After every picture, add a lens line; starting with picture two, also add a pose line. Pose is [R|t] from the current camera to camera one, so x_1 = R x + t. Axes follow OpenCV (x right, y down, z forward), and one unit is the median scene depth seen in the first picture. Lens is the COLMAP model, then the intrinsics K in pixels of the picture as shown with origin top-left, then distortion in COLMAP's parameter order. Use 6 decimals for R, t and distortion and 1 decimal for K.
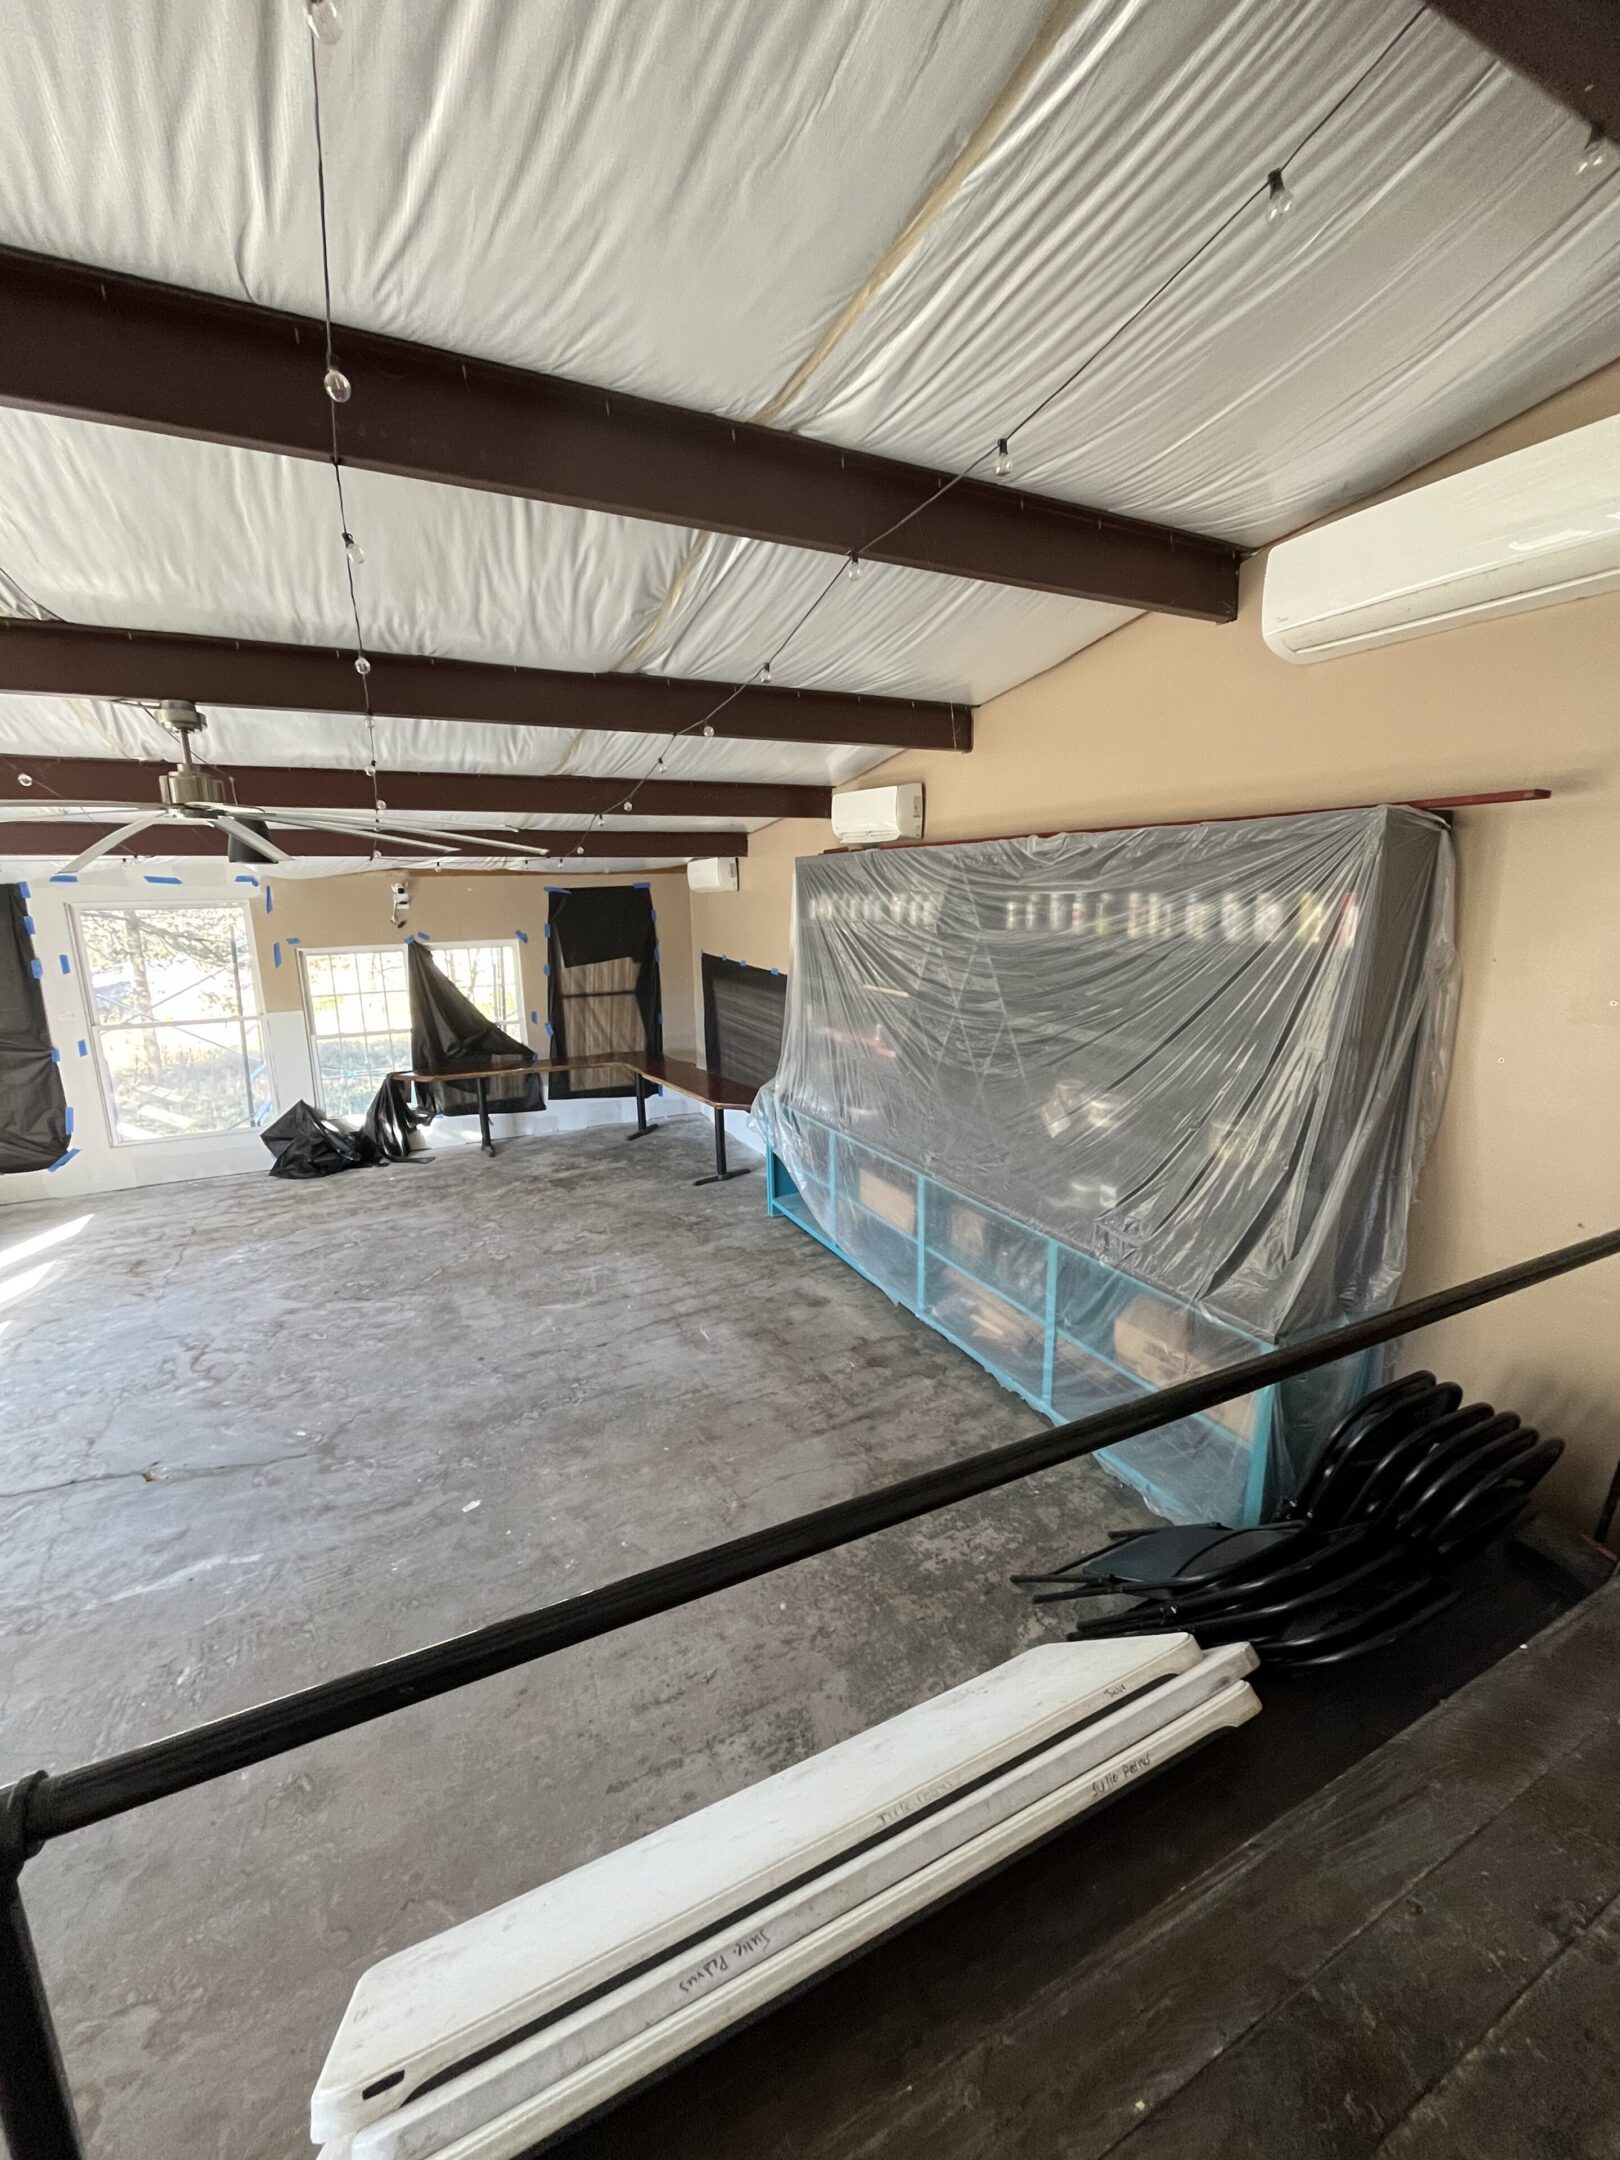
lens RADIAL K [[864.7, 0, 809.6], [0, 864.7, 1077.0], [0, 0, 1]] dist [-0.005818, 0.001060]
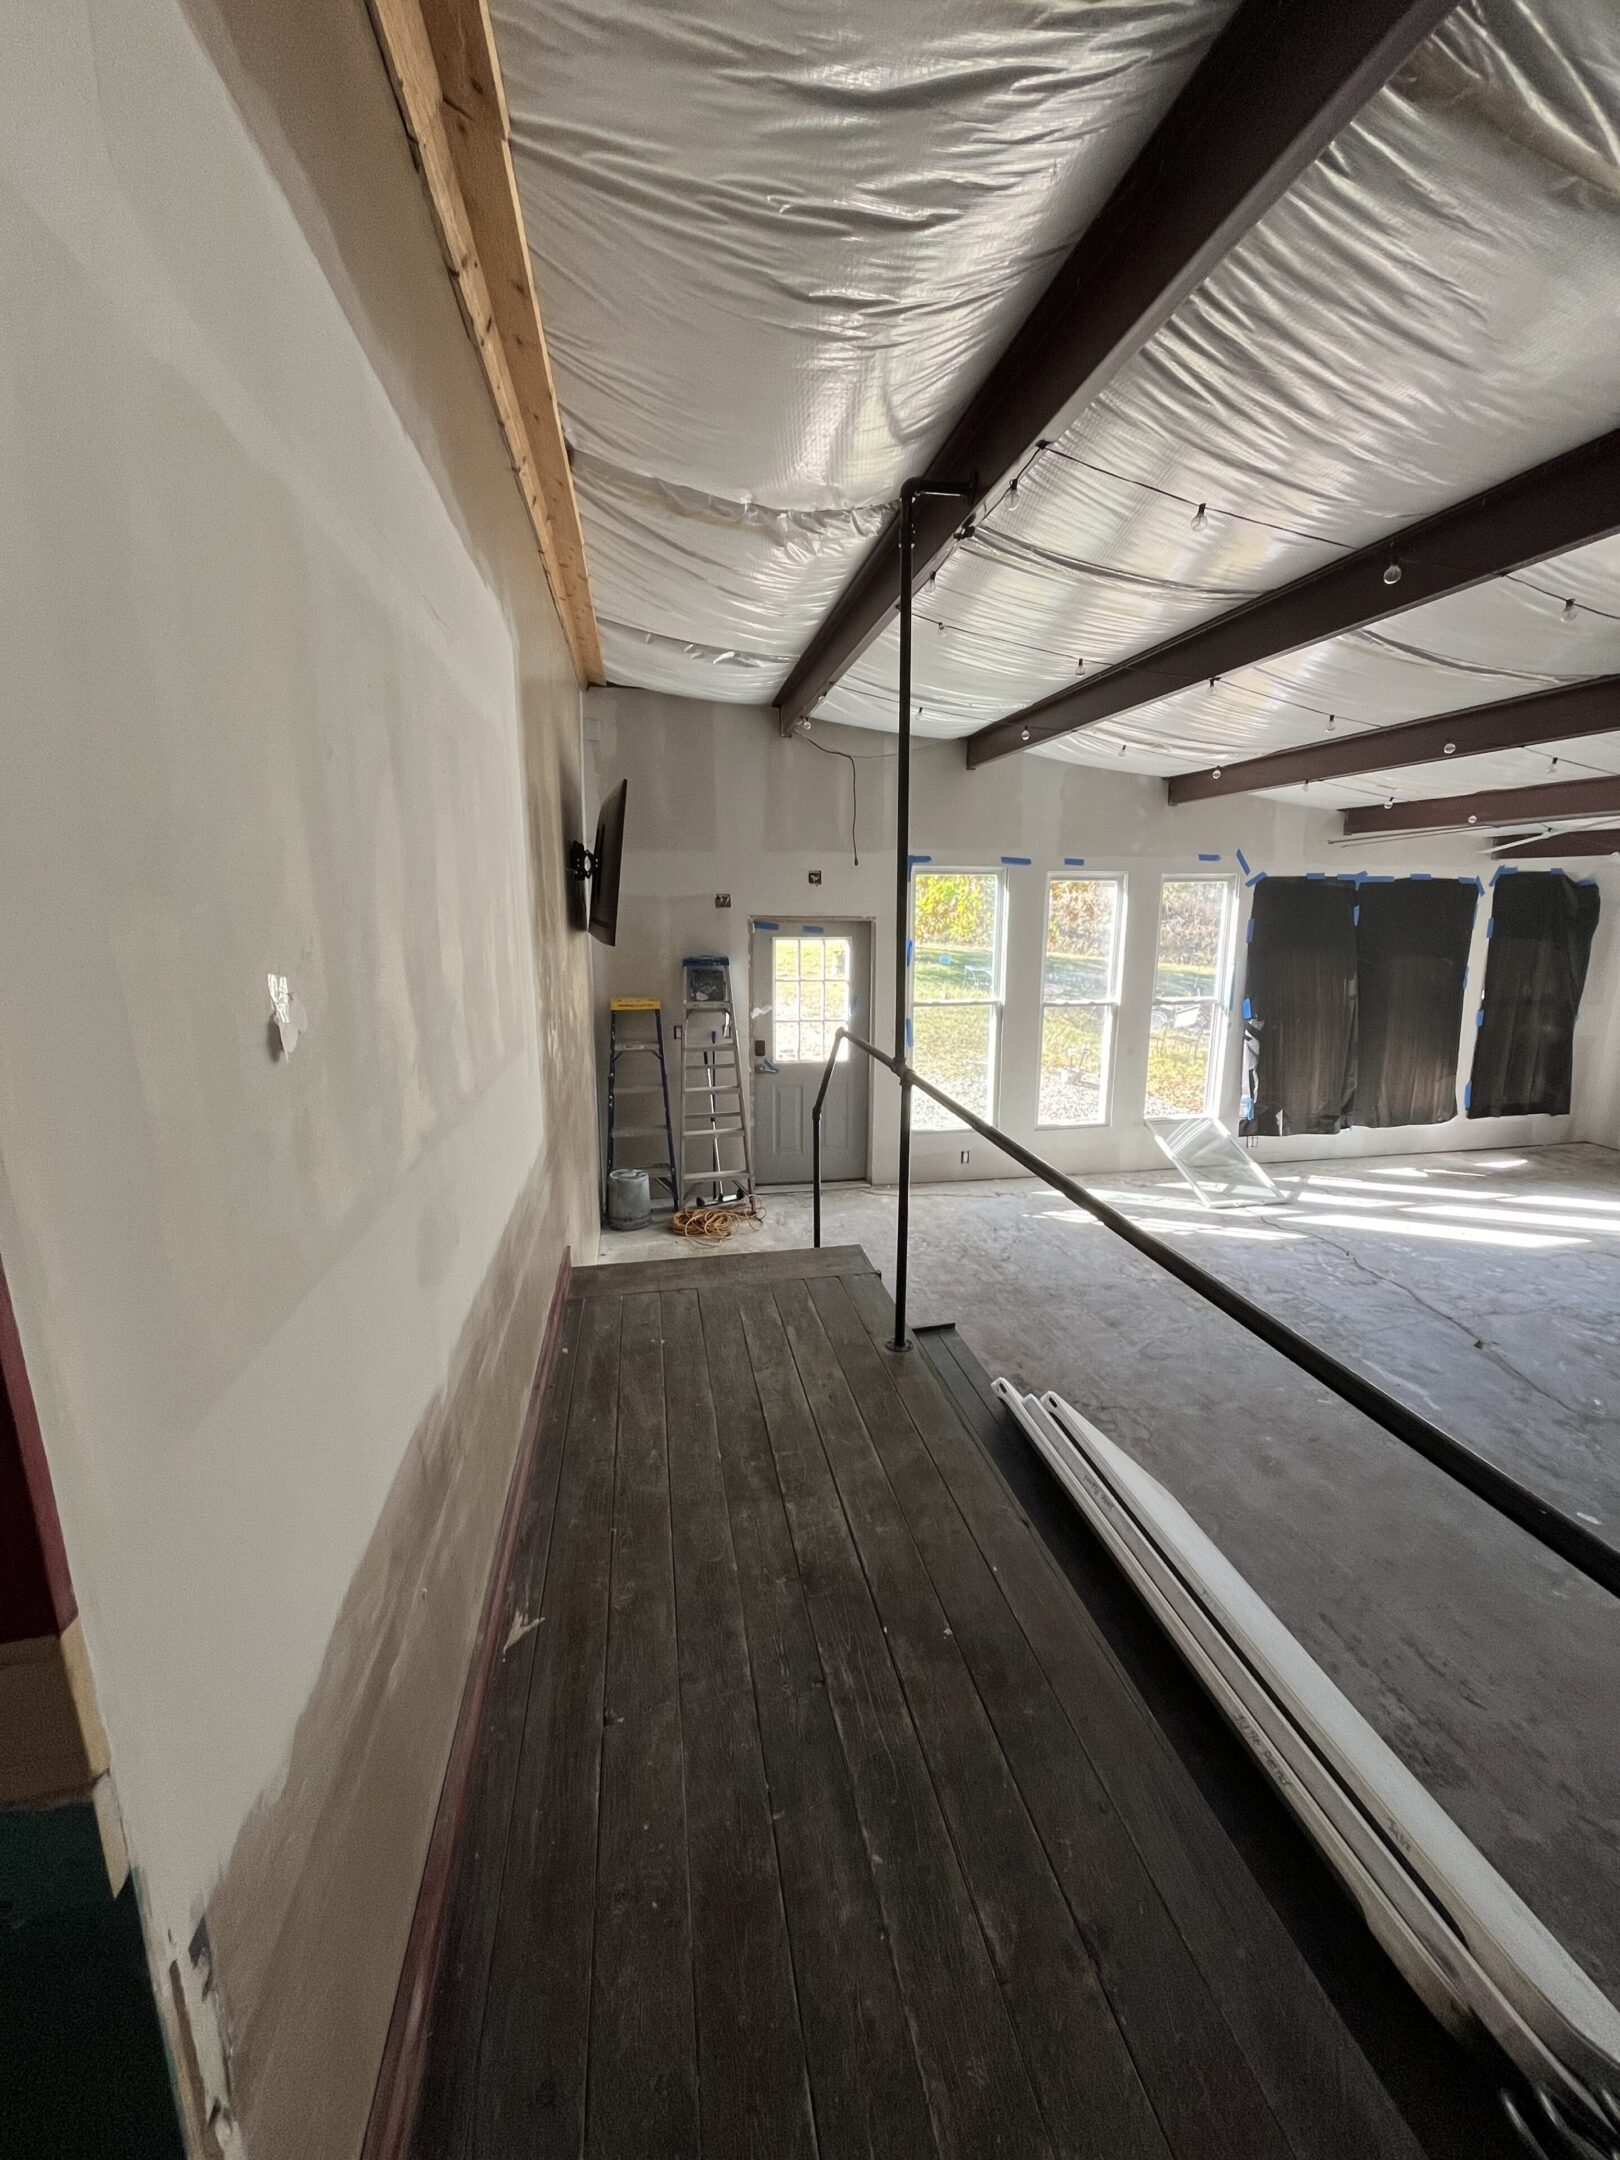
lens RADIAL K [[864.7, 0, 805.2], [0, 864.7, 1081.4], [0, 0, 1]] dist [-0.005818, 0.001060]
pose [[-0.271707, 0.218498, -0.937248, 0.536334], [-0.193797, 0.941513, 0.275674, -0.052755], [0.942665, 0.256539, -0.213472, 0.202534]]
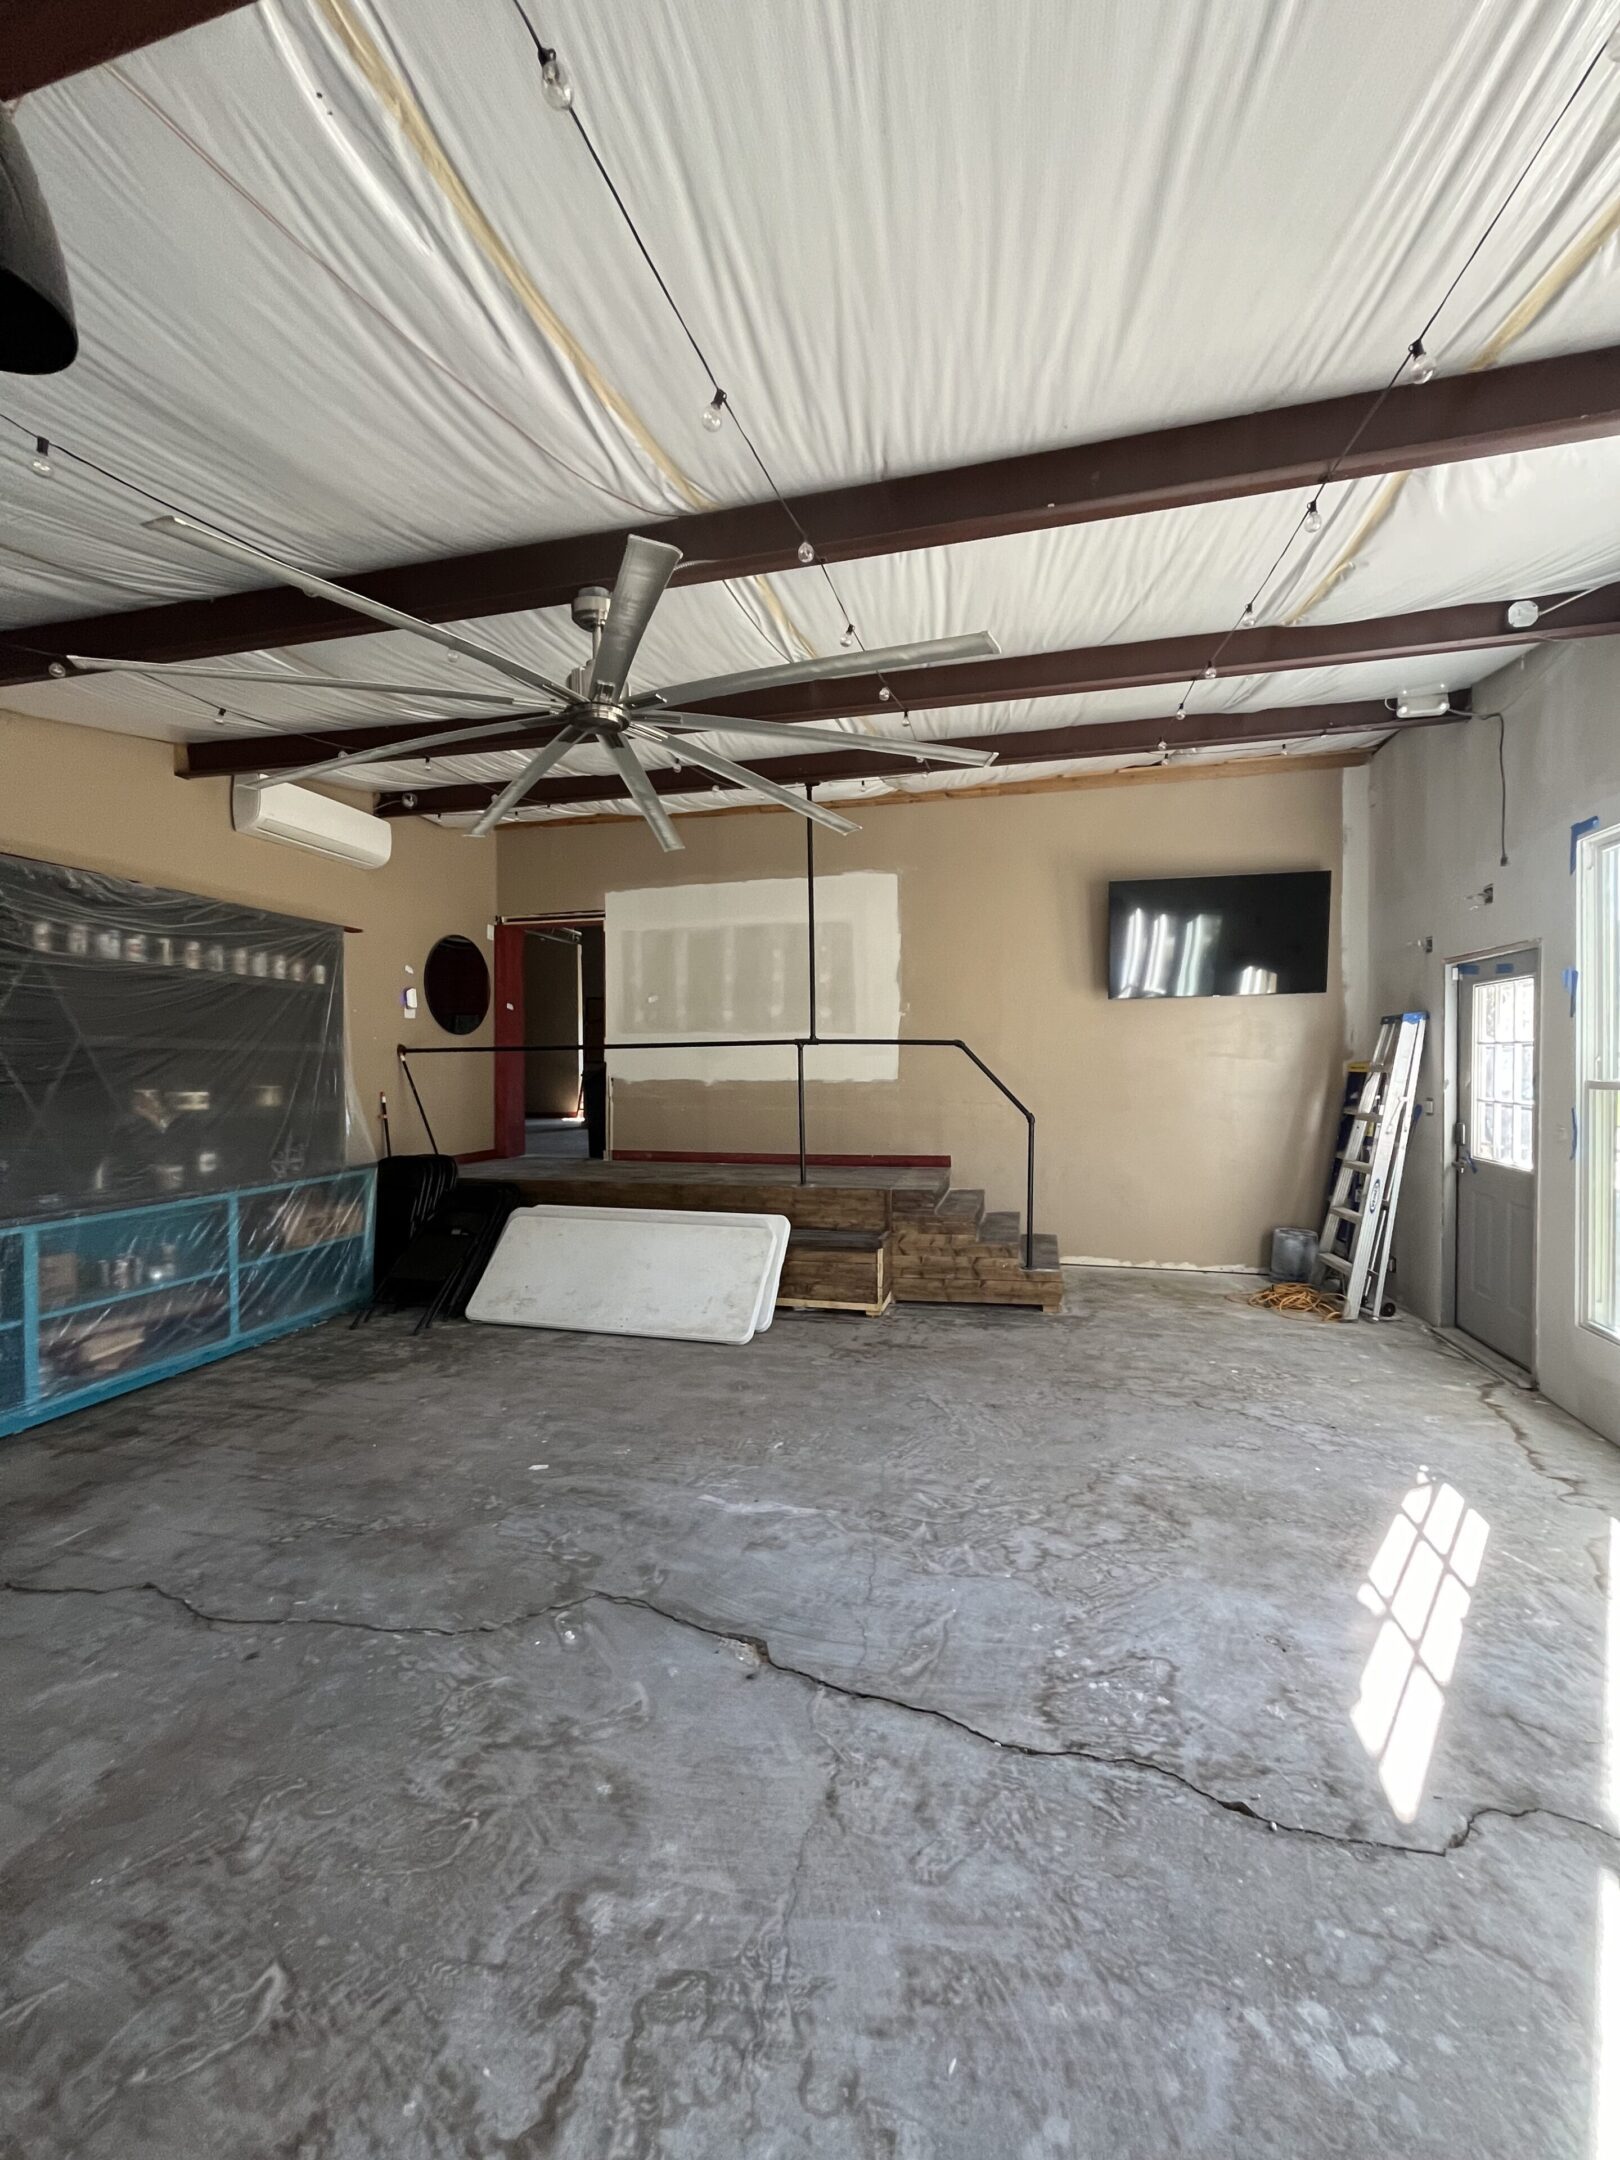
lens RADIAL K [[864.7, 0, 811.9], [0, 864.7, 1078.7], [0, 0, 1]] dist [-0.005818, 0.001060]
pose [[-0.759897, 0.012794, 0.649917, -1.071221], [0.155134, 0.974487, 0.162202, -0.052499], [-0.631260, 0.224081, -0.742495, 1.191940]]
